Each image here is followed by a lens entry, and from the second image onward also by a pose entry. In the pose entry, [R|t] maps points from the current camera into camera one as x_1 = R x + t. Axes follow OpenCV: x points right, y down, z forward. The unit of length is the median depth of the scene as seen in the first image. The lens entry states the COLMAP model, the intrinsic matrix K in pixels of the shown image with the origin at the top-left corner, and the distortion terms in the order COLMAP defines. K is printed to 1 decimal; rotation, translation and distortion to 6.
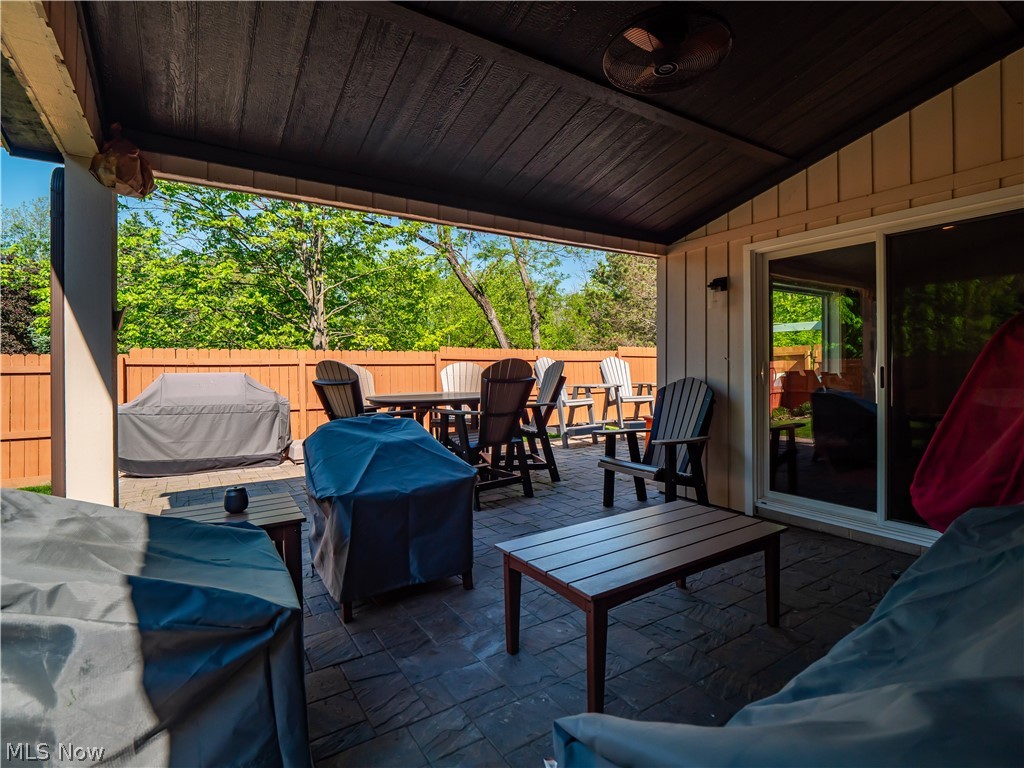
lens RADIAL K [[494.8, 0, 511.7], [0, 494.8, 358.8], [0, 0, 1]] dist [0.000136, 0.000002]
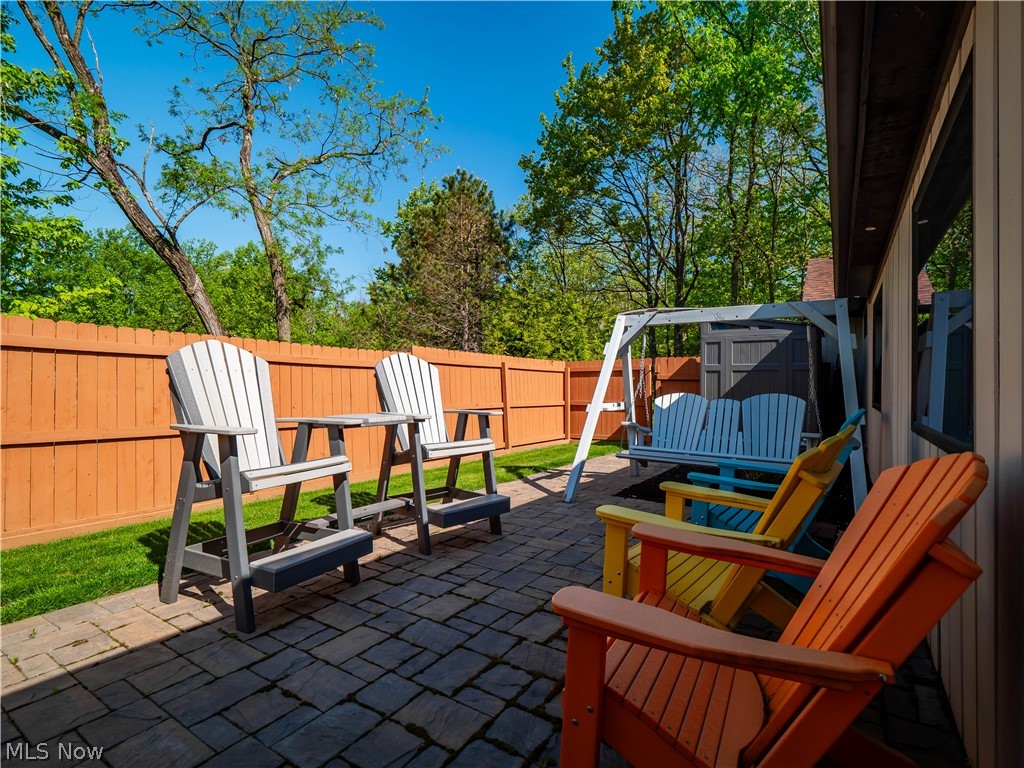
lens RADIAL K [[507.0, 0, 512.0], [0, 507.0, 384.0], [0, 0, 1]] dist [0.000334, 0.000049]
pose [[0.912663, 0.020733, 0.408186, 0.109193], [-0.028633, 0.999502, 0.013253, 0.016369], [-0.407708, -0.023783, 0.912802, 0.557783]]
